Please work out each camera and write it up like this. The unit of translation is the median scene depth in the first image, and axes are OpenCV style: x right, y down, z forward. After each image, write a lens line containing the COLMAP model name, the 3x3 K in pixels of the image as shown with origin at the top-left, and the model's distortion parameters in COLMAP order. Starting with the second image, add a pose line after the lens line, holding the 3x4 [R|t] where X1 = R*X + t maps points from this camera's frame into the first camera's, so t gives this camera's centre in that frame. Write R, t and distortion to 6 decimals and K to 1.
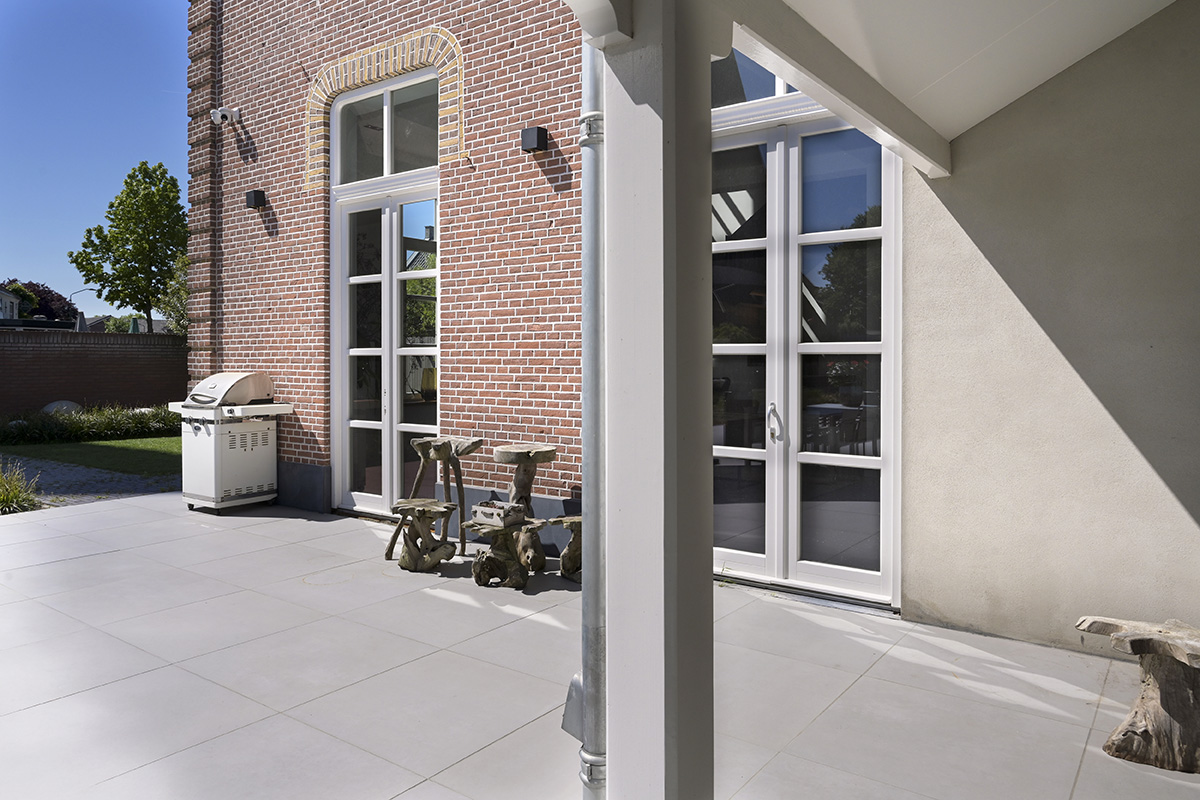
lens RADIAL K [[815.1, 0, 586.5], [0, 815.1, 359.7], [0, 0, 1]] dist [-0.005623, -0.000465]
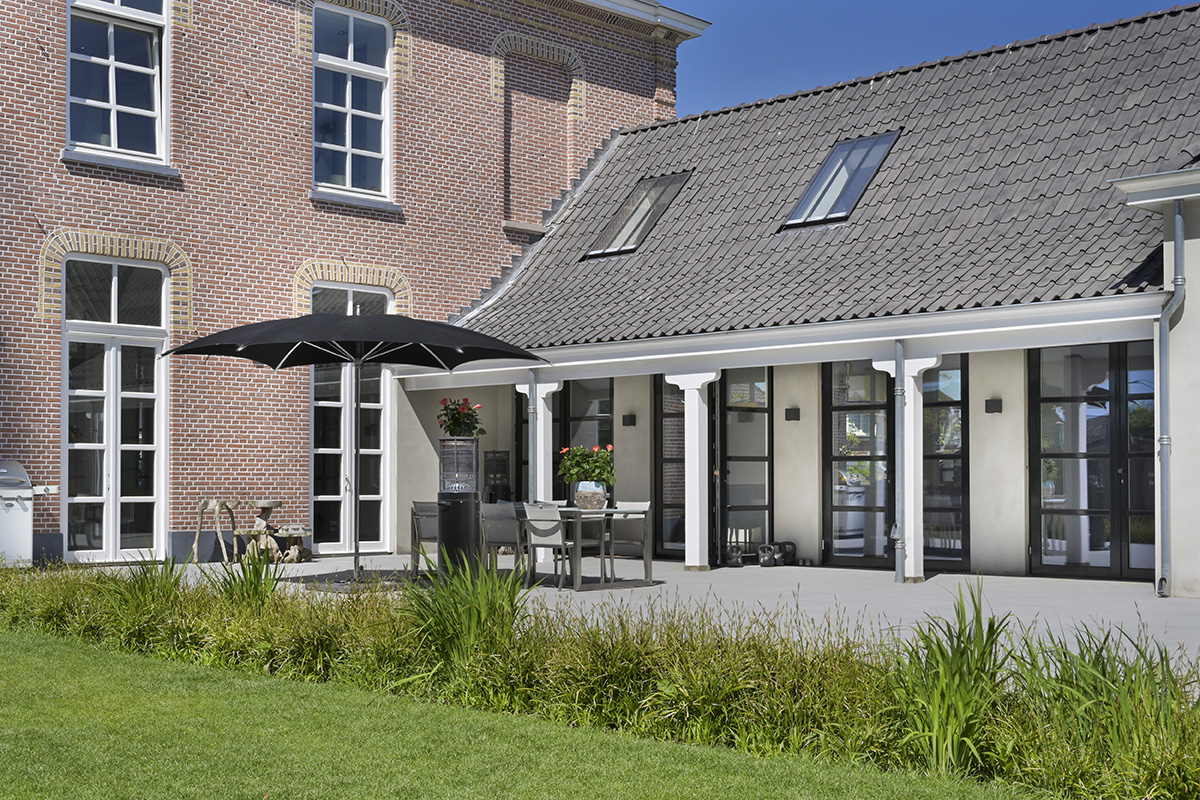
lens RADIAL K [[1511.0, 0, 599.9], [0, 1511.0, 402.3], [0, 0, 1]] dist [-0.062833, 0.000000]
pose [[0.123883, 0.053326, 0.990863, -2.968933], [0.002321, 0.998537, -0.054030, 0.060986], [-0.992294, 0.008993, 0.123578, -0.180409]]
